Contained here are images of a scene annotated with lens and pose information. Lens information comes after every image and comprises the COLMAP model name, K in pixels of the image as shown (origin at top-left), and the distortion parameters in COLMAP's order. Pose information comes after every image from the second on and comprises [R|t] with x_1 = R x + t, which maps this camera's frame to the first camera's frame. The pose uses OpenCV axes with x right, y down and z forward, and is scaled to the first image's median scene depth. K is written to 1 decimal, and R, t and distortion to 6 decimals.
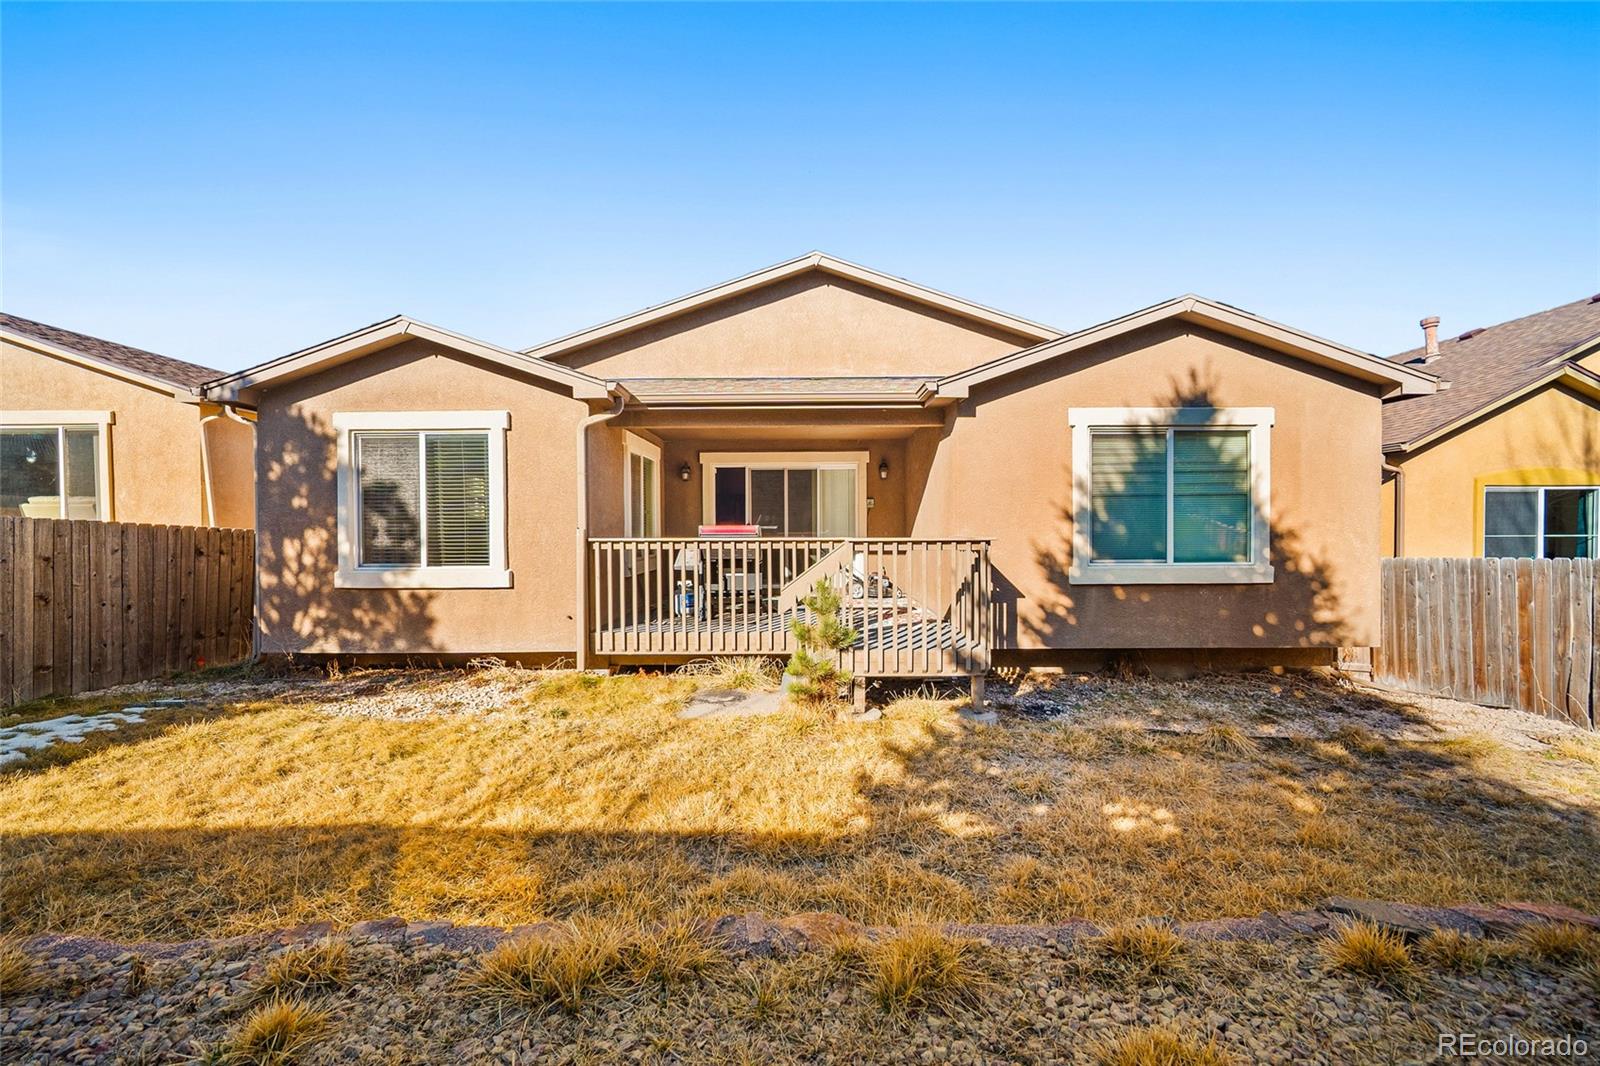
lens RADIAL K [[648.2, 0, 800.6], [0, 648.2, 534.3], [0, 0, 1]] dist [-0.002030, 0.000041]
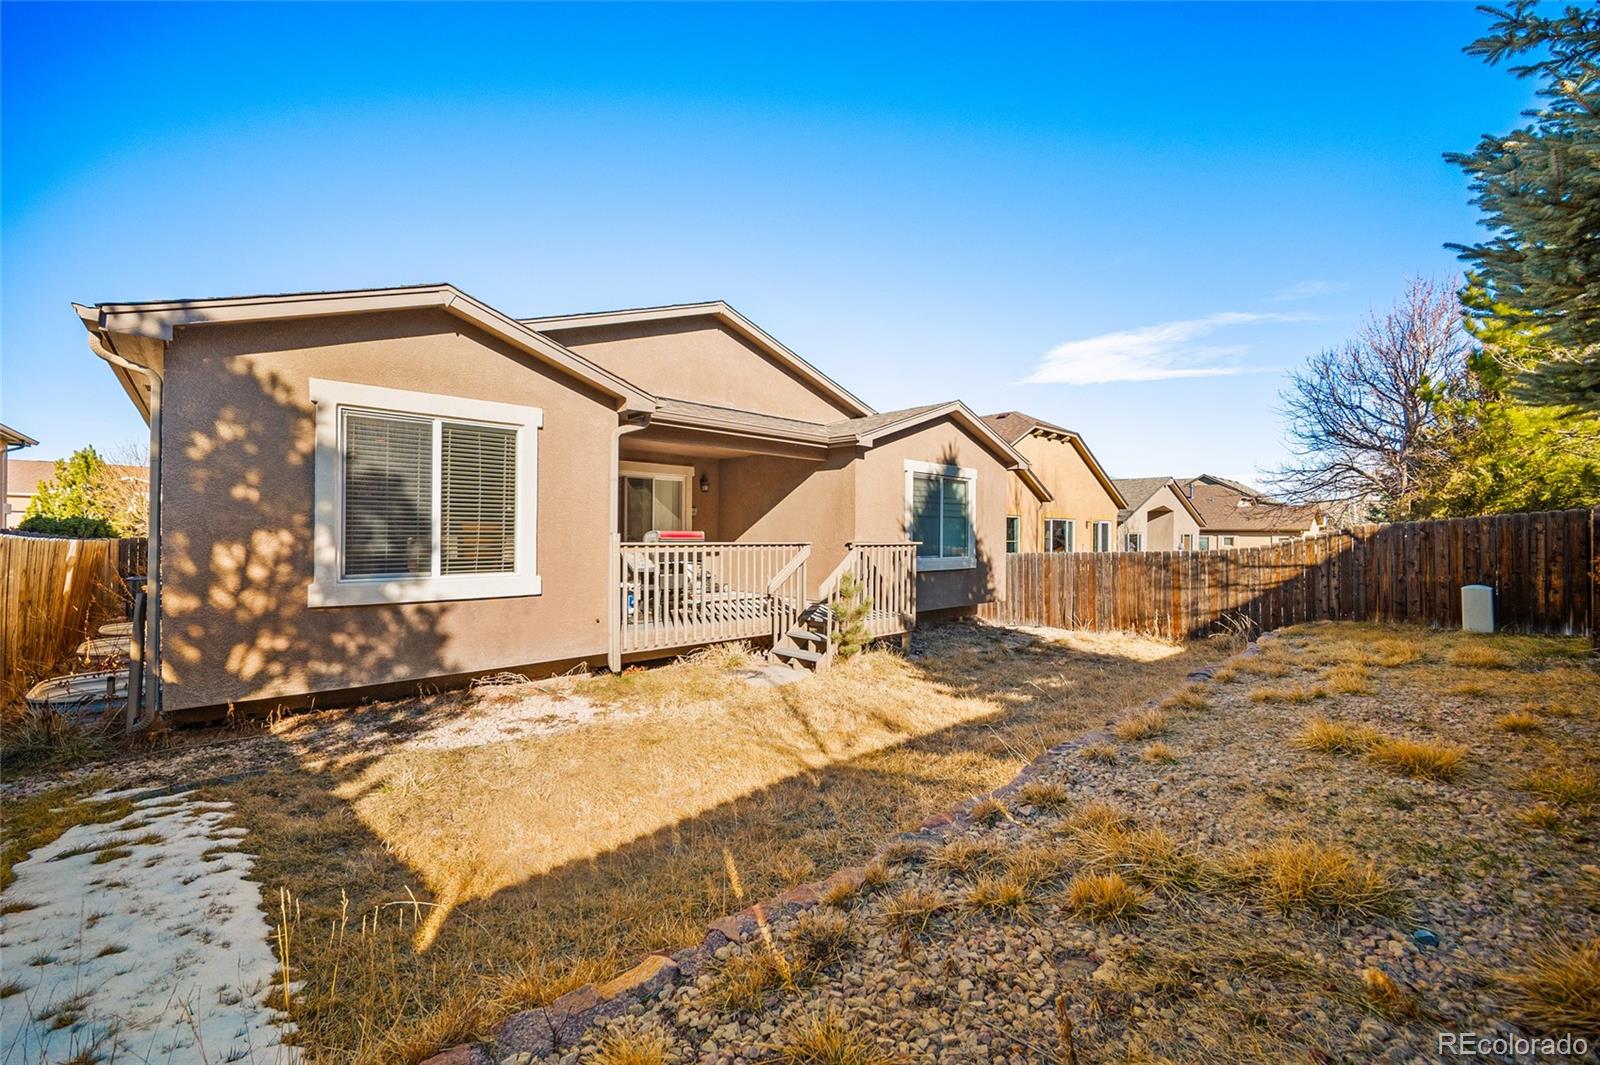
lens RADIAL K [[648.2, 0, 800.7], [0, 648.2, 533.4], [0, 0, 1]] dist [-0.002030, 0.000041]
pose [[0.720643, 0.010670, 0.693224, -0.832653], [-0.007297, 0.999943, -0.007805, -0.003123], [-0.693268, 0.000566, 0.720680, 0.049164]]
